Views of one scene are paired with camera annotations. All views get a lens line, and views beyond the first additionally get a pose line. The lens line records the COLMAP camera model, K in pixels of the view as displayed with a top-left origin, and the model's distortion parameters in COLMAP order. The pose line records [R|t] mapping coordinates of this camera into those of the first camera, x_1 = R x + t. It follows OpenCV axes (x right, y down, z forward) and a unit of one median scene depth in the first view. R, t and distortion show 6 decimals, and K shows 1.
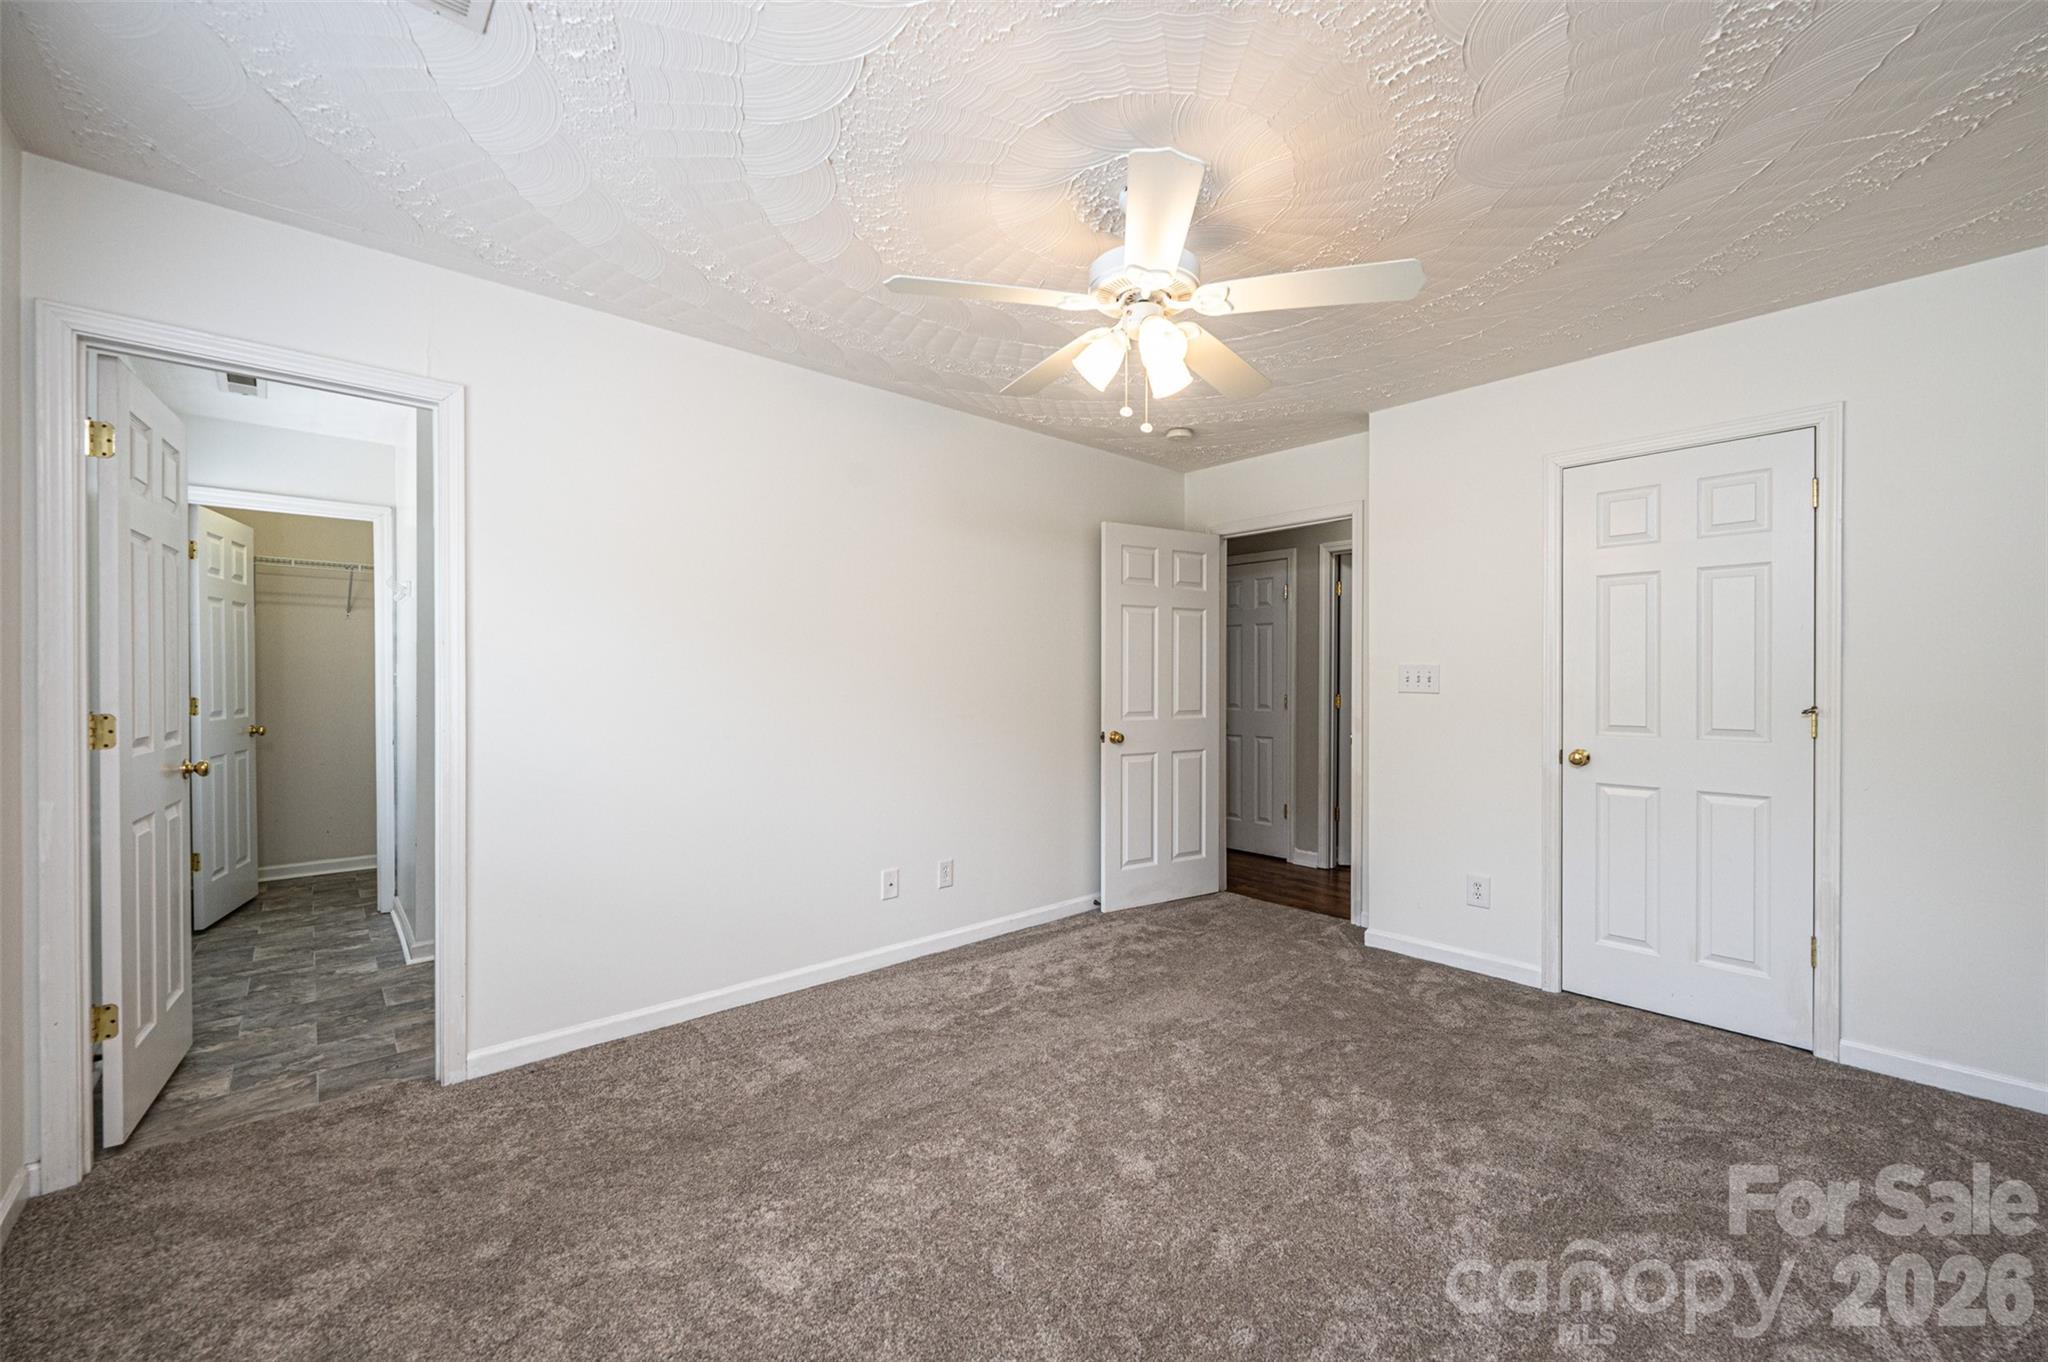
lens RADIAL K [[807.3, 0, 1013.7], [0, 807.3, 678.5], [0, 0, 1]] dist [0.000350, -0.000884]
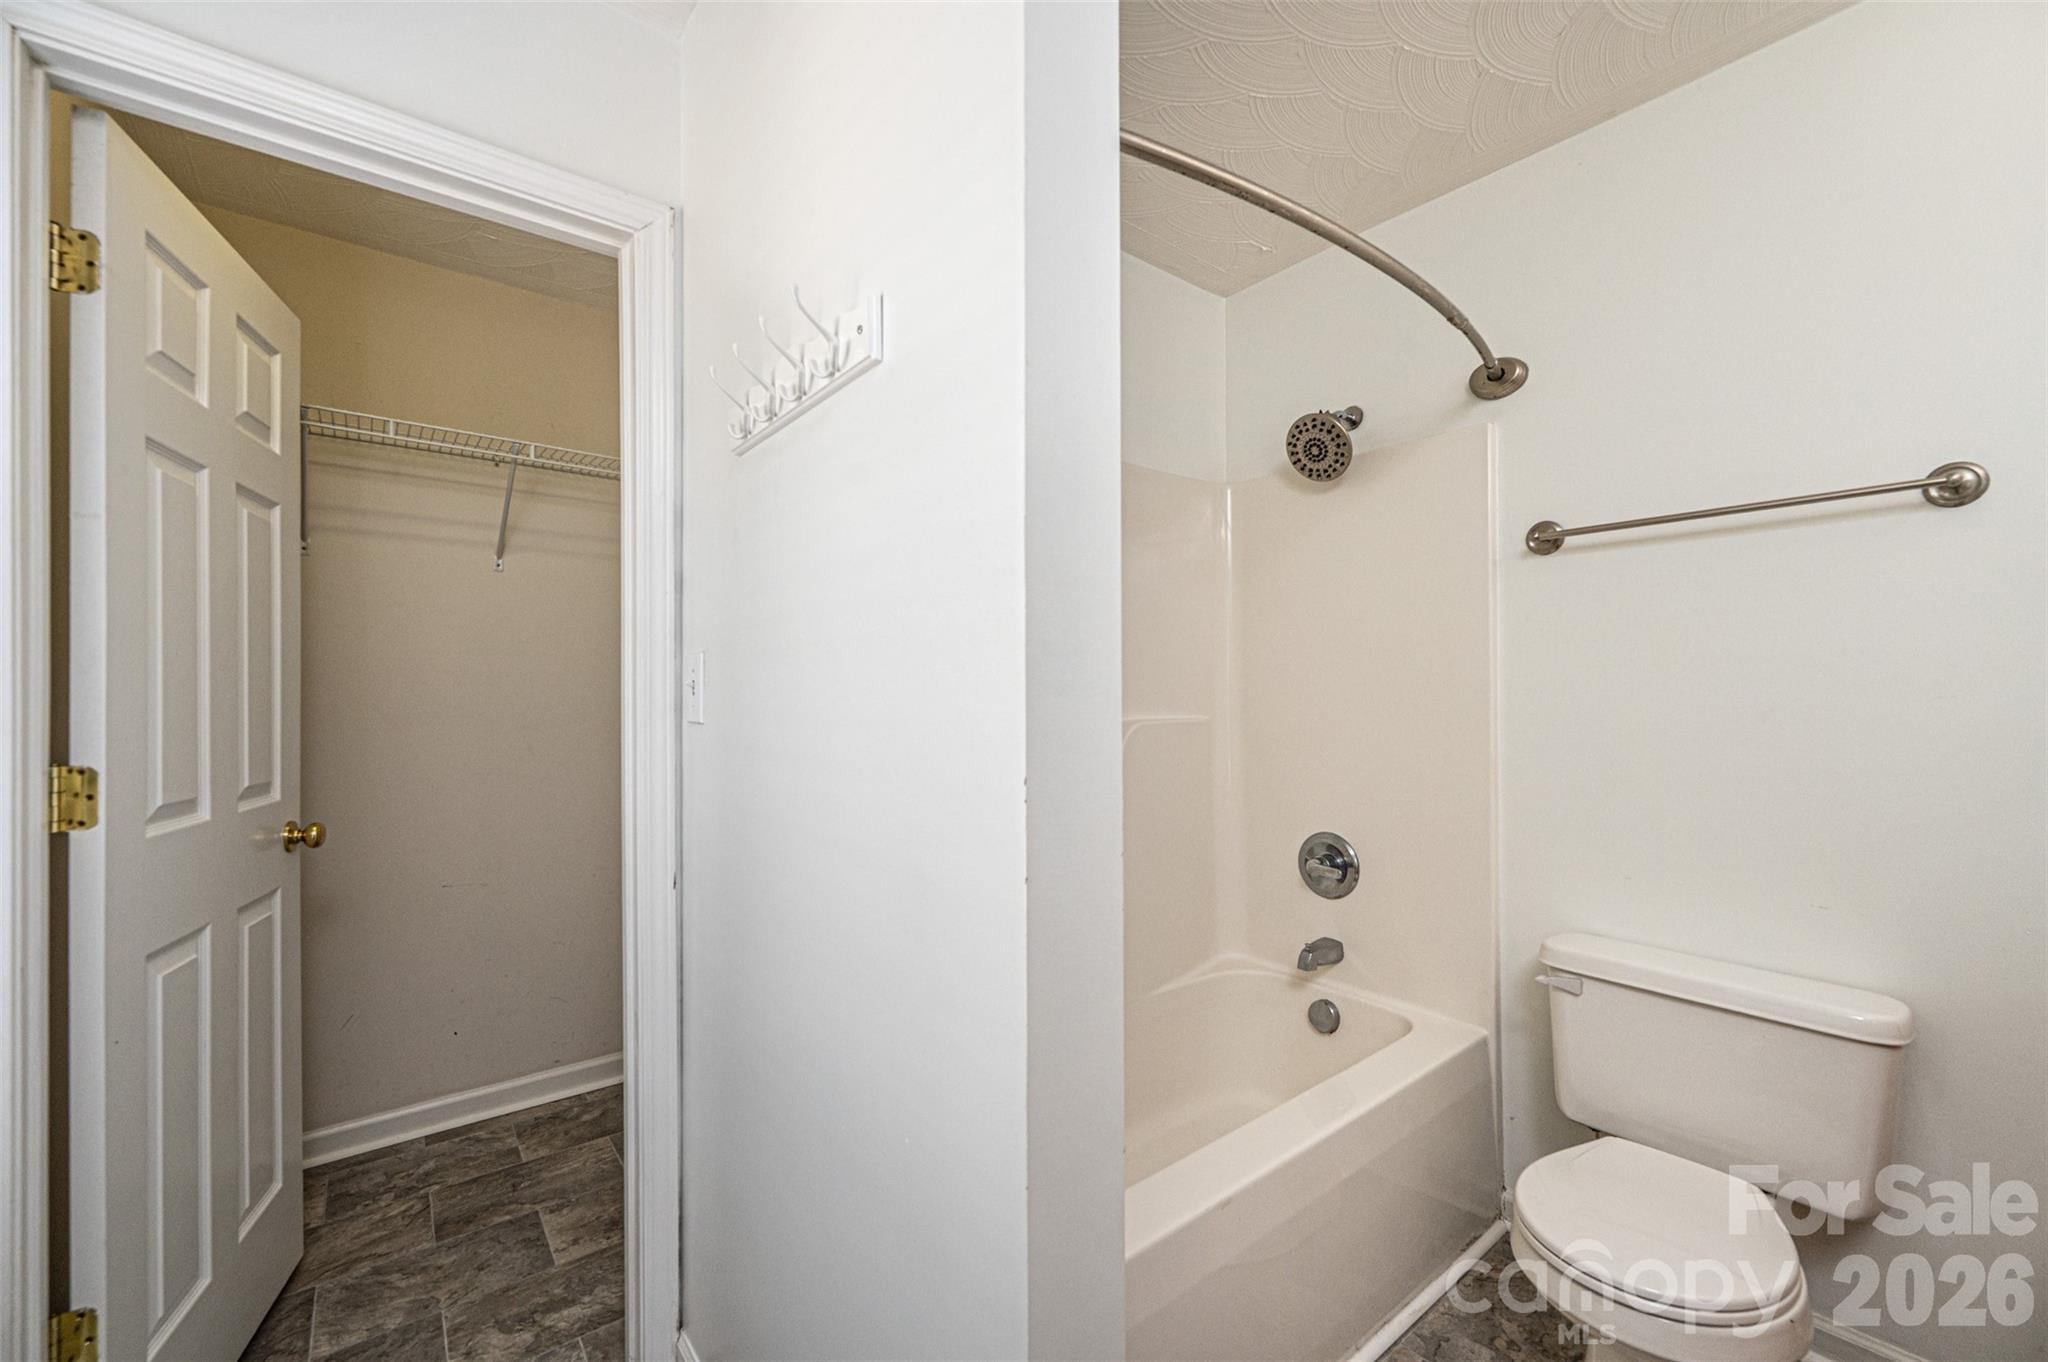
lens RADIAL K [[807.3, 0, 1028.1], [0, 807.3, 691.9], [0, 0, 1]] dist [0.000350, -0.000884]
pose [[0.997695, -0.010687, -0.067006, -0.610312], [0.010054, 0.999902, -0.009781, 0.004769], [0.067104, 0.009085, 0.997705, 0.685883]]
